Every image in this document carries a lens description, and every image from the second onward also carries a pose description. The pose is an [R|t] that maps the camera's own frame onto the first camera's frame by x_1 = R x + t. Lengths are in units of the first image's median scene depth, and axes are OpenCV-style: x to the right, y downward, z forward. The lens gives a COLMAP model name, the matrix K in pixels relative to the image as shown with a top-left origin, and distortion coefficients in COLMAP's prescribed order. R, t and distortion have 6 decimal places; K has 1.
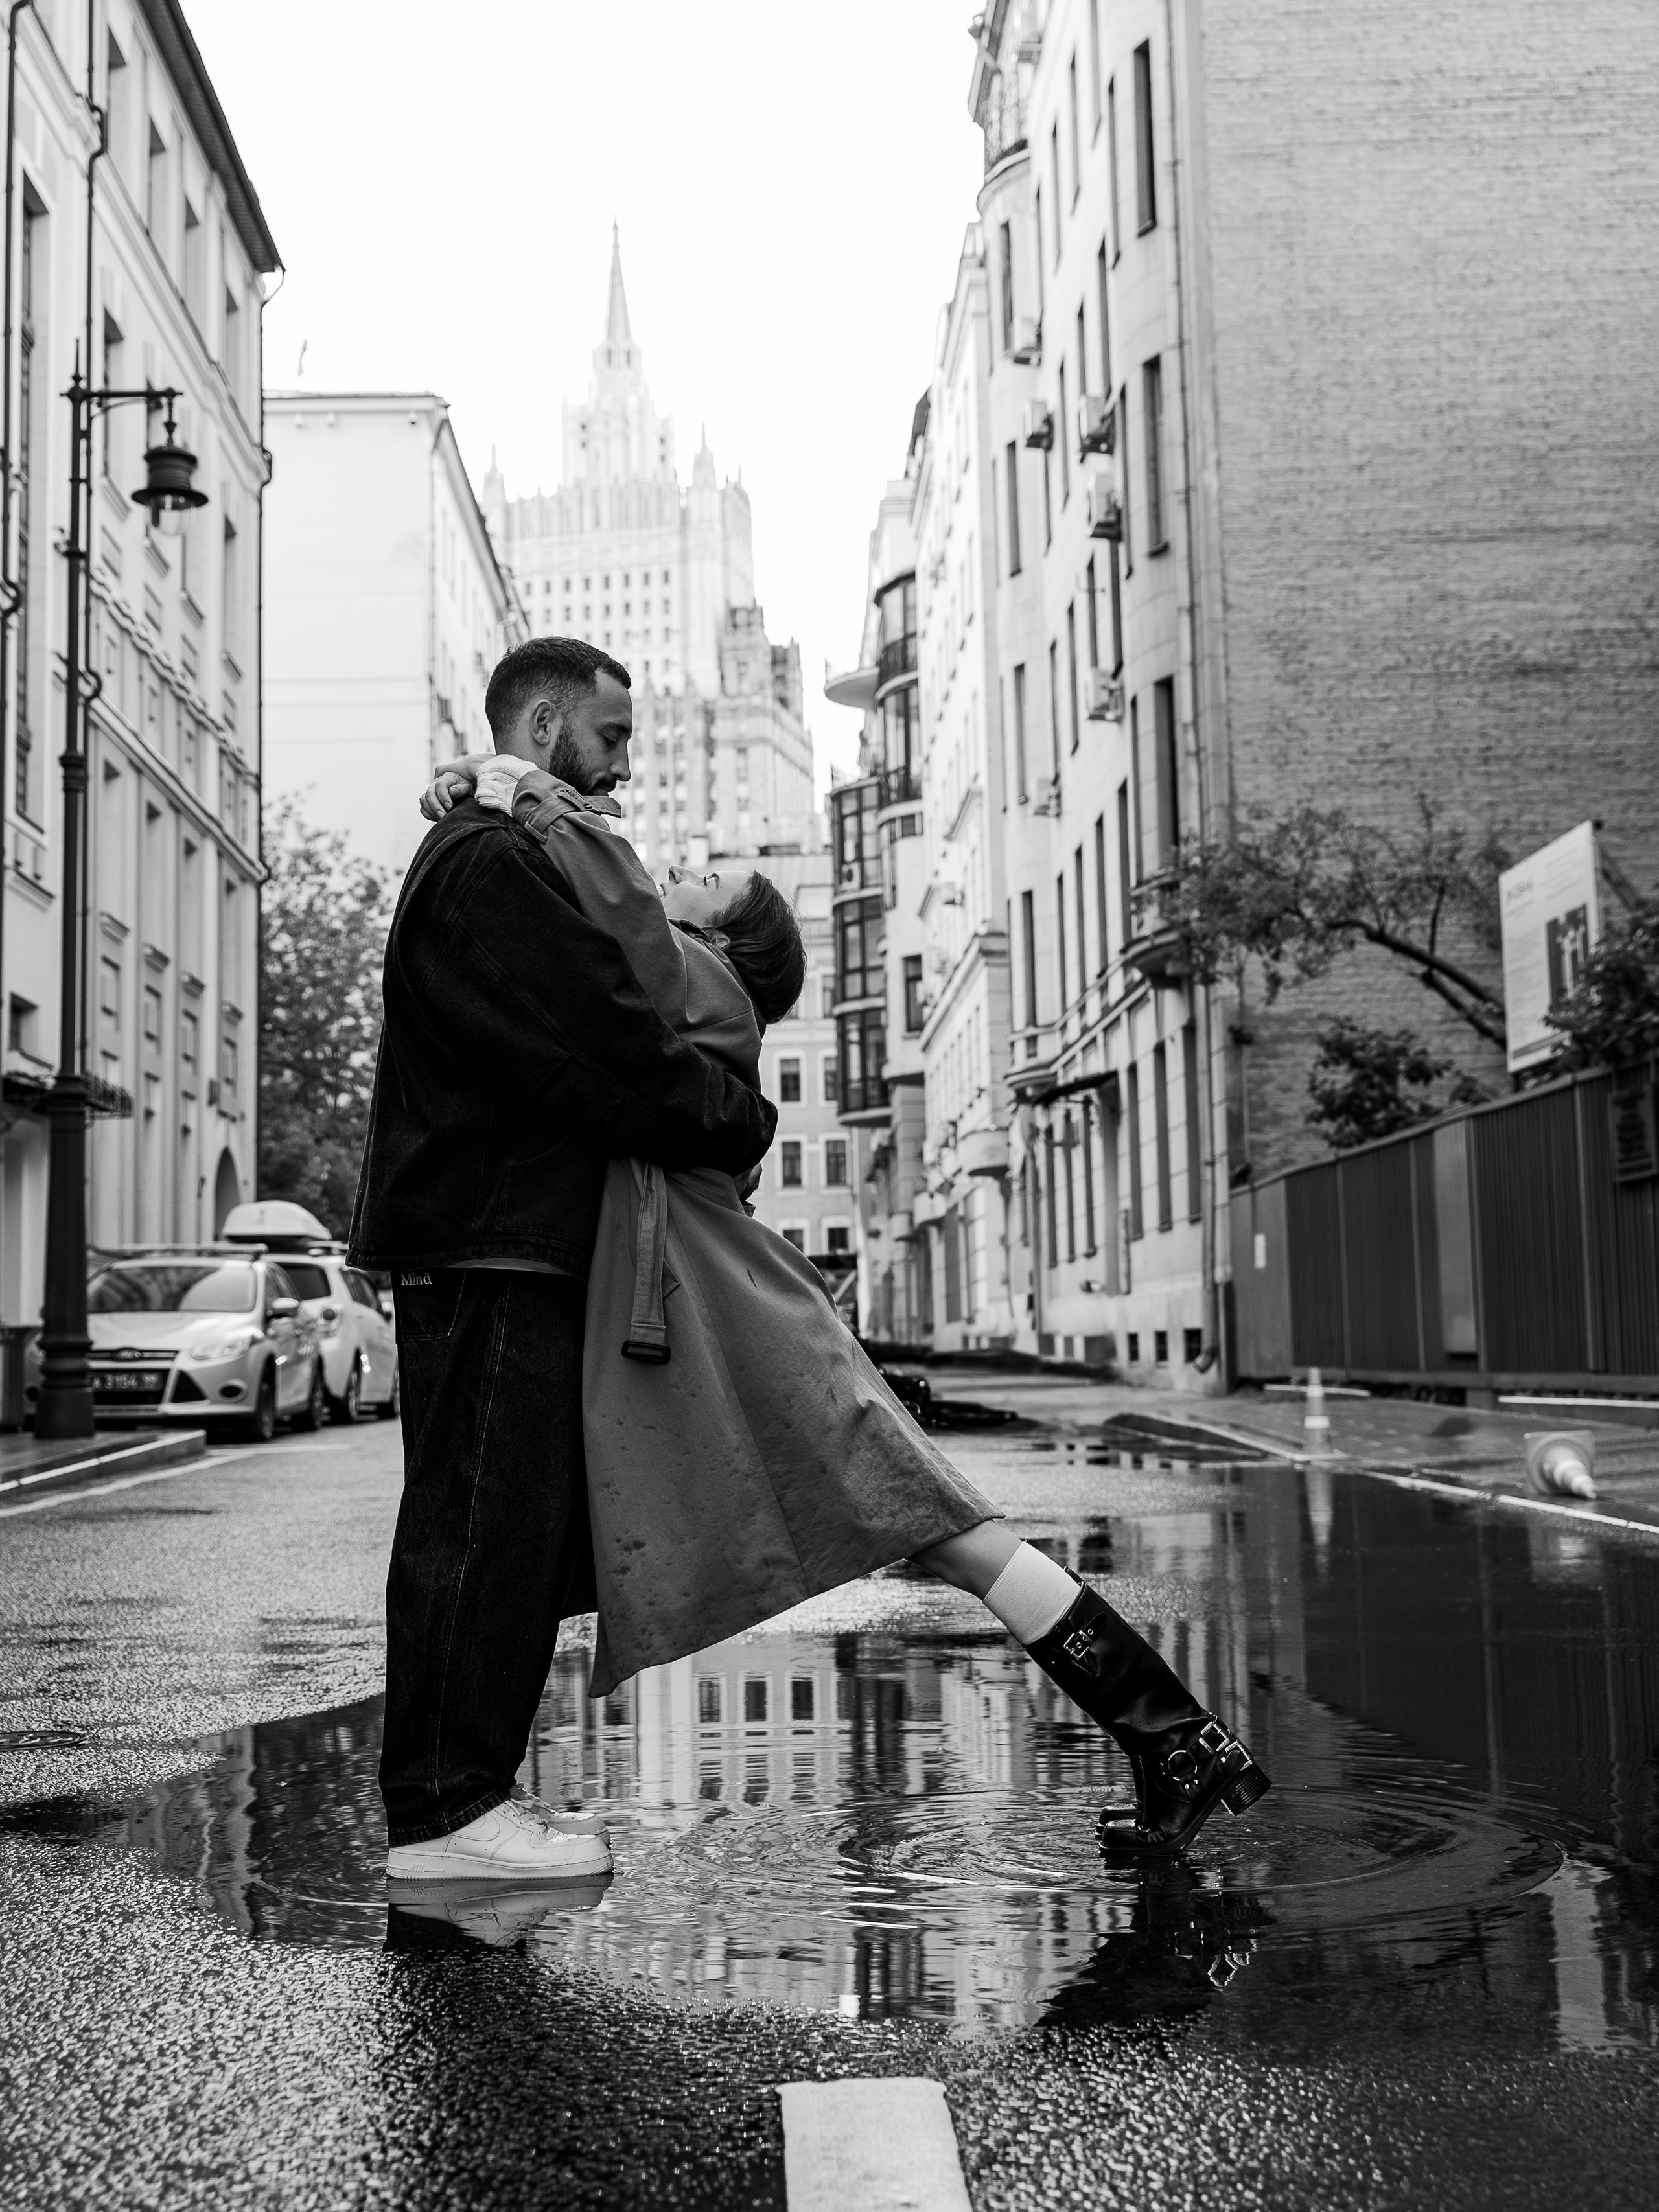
lens RADIAL K [[2885.0, 0, 828.3], [0, 2885.0, 1011.9], [0, 0, 1]] dist [0.022108, 0.000418]
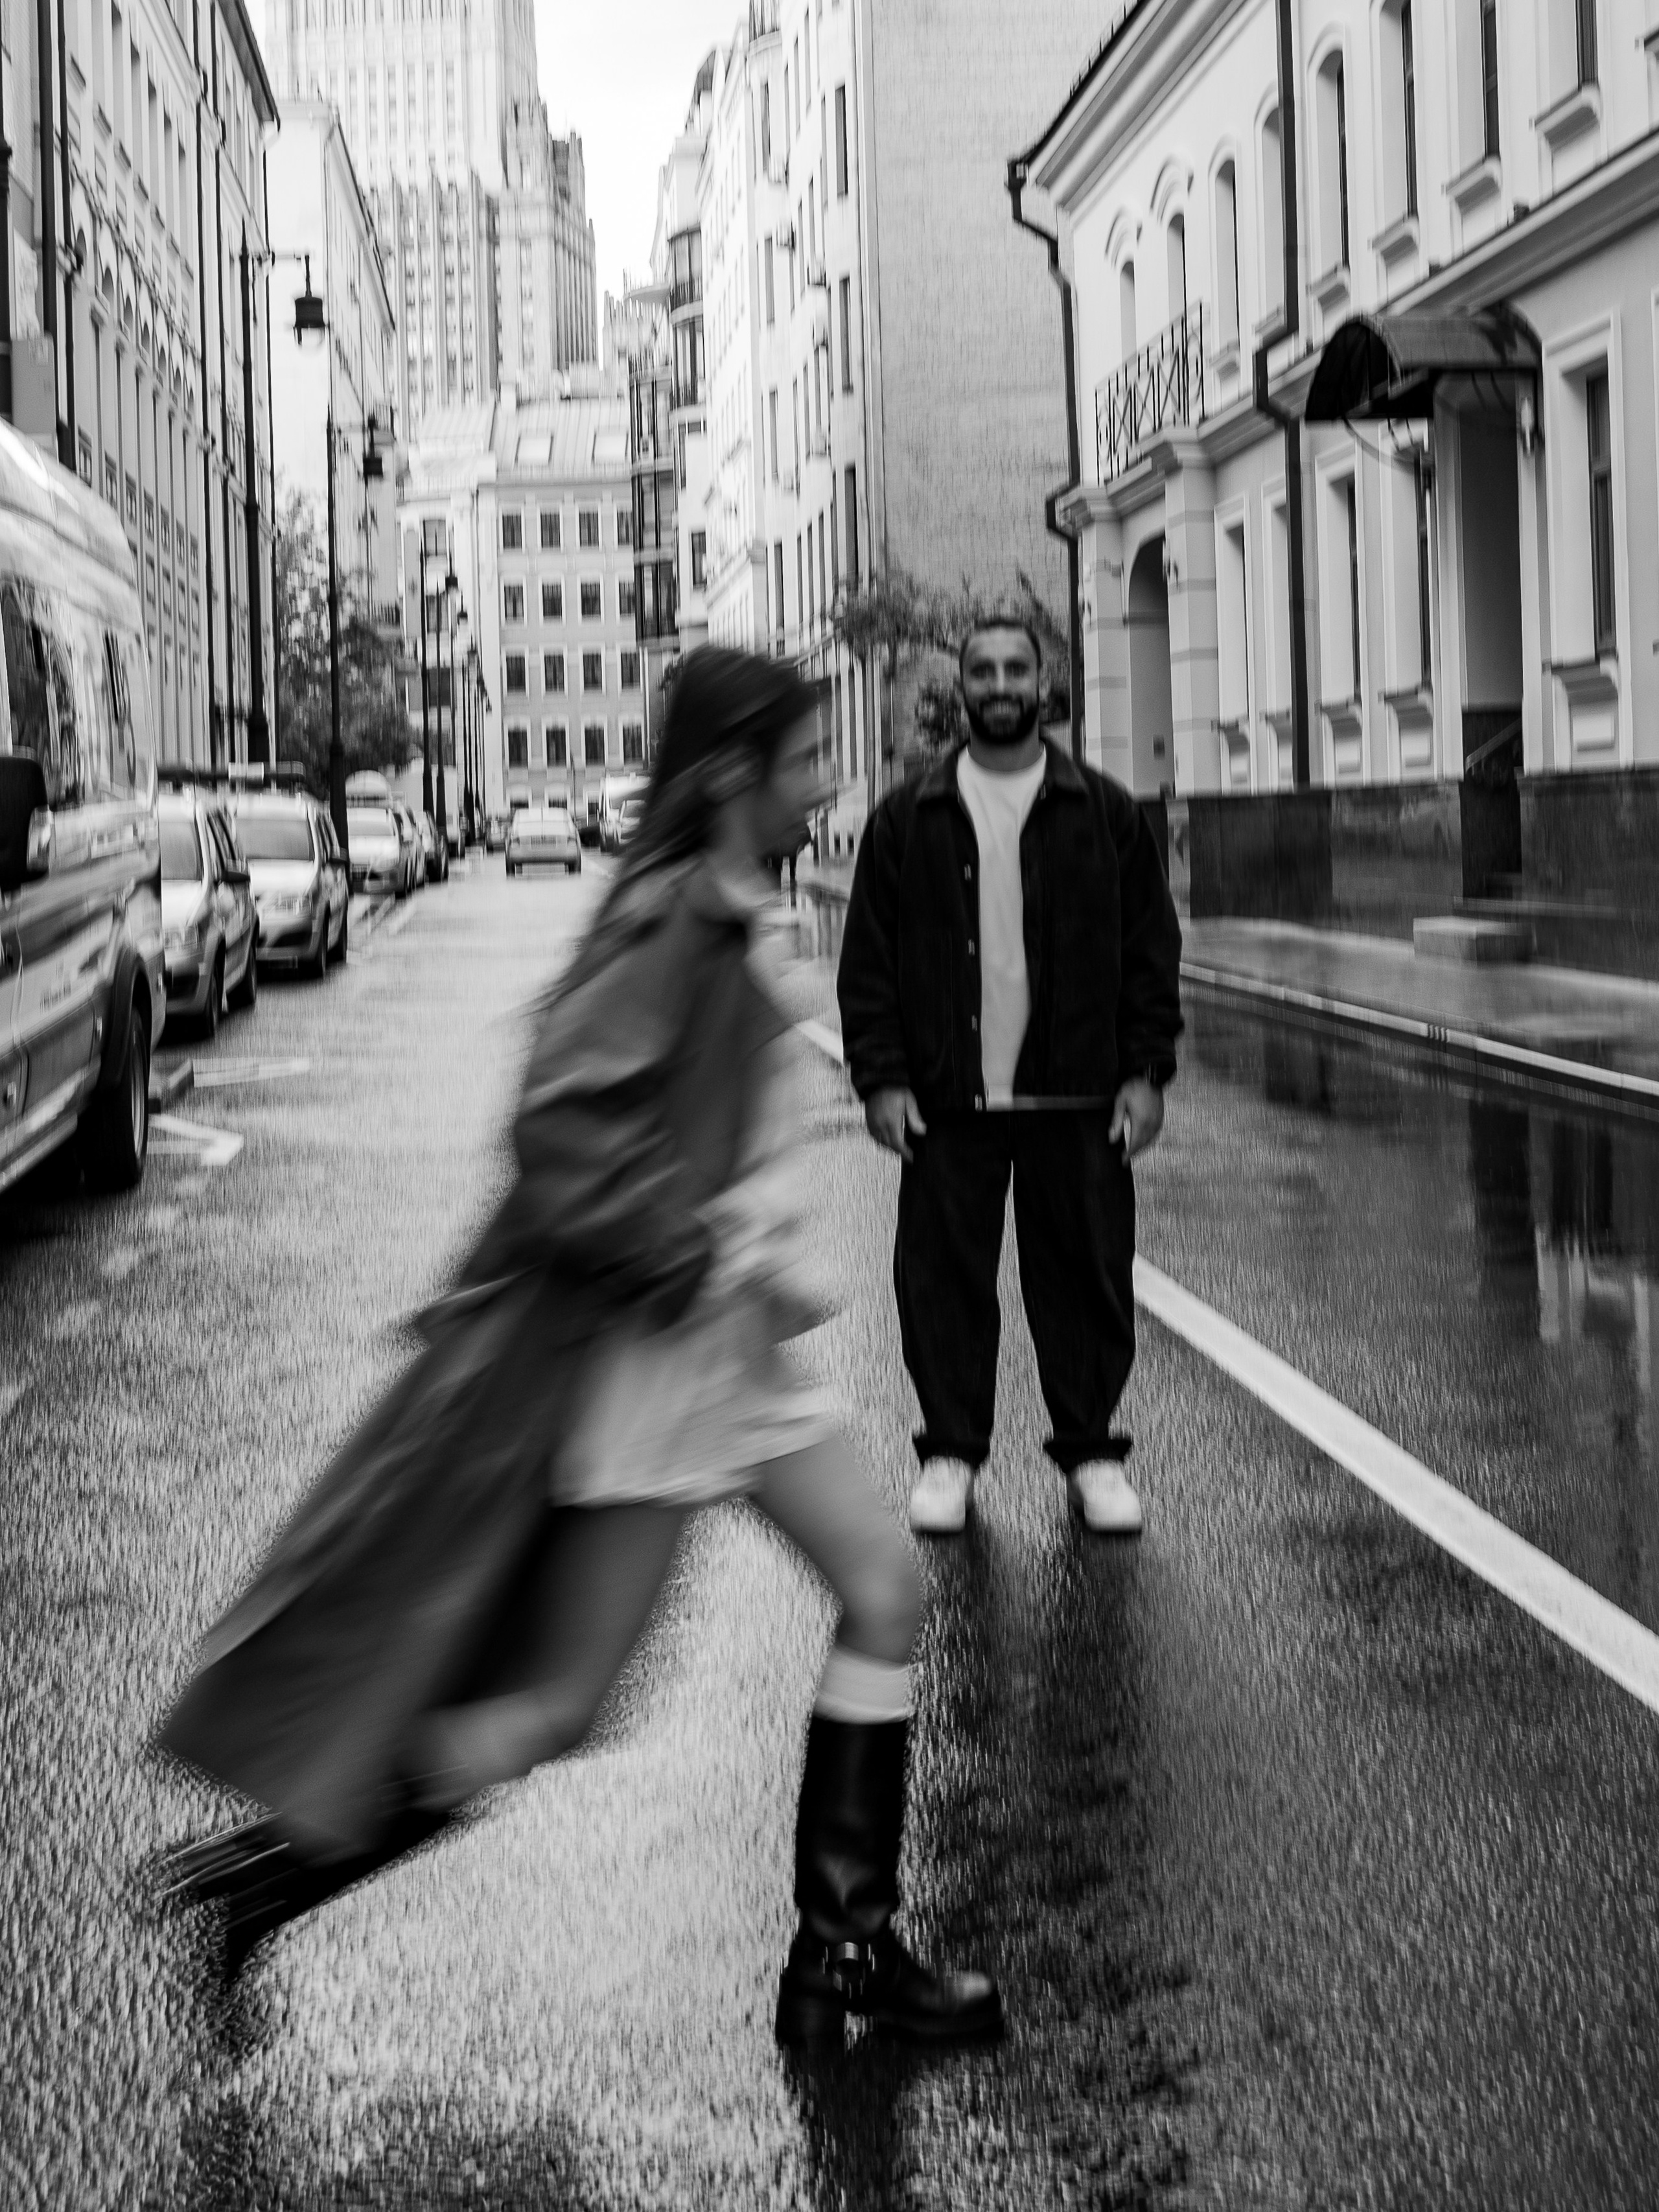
lens RADIAL K [[2991.3, 0, 825.6], [0, 2991.3, 948.6], [0, 0, 1]] dist [-0.087695, -0.006224]
pose [[0.997174, -0.008744, 0.074621, -0.027539], [-0.003452, 0.986822, 0.161775, -0.092403], [-0.075052, -0.161575, 0.984002, -0.634831]]
